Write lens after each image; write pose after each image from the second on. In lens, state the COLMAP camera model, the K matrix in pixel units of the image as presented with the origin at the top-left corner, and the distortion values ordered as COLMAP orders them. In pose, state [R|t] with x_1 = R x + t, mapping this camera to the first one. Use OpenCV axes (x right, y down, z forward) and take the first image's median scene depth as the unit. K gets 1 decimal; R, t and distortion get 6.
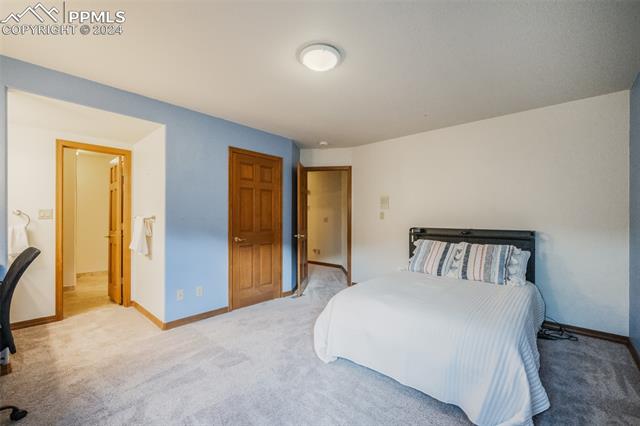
lens RADIAL K [[268.0, 0, 320.0], [0, 268.0, 213.0], [0, 0, 1]] dist [-0.000404, -0.000036]
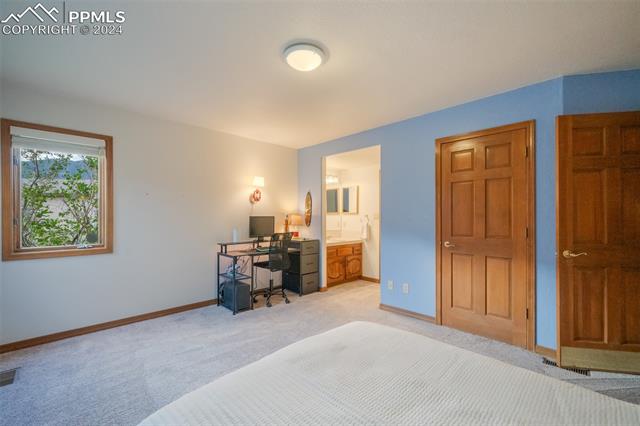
lens RADIAL K [[273.4, 0, 320.0], [0, 273.4, 213.0], [0, 0, 1]] dist [0.000463, 0.000039]
pose [[-0.062489, -0.020650, -0.997832, 0.555584], [0.014528, 0.999661, -0.021597, 0.011462], [0.997940, -0.015846, -0.062168, 0.622872]]
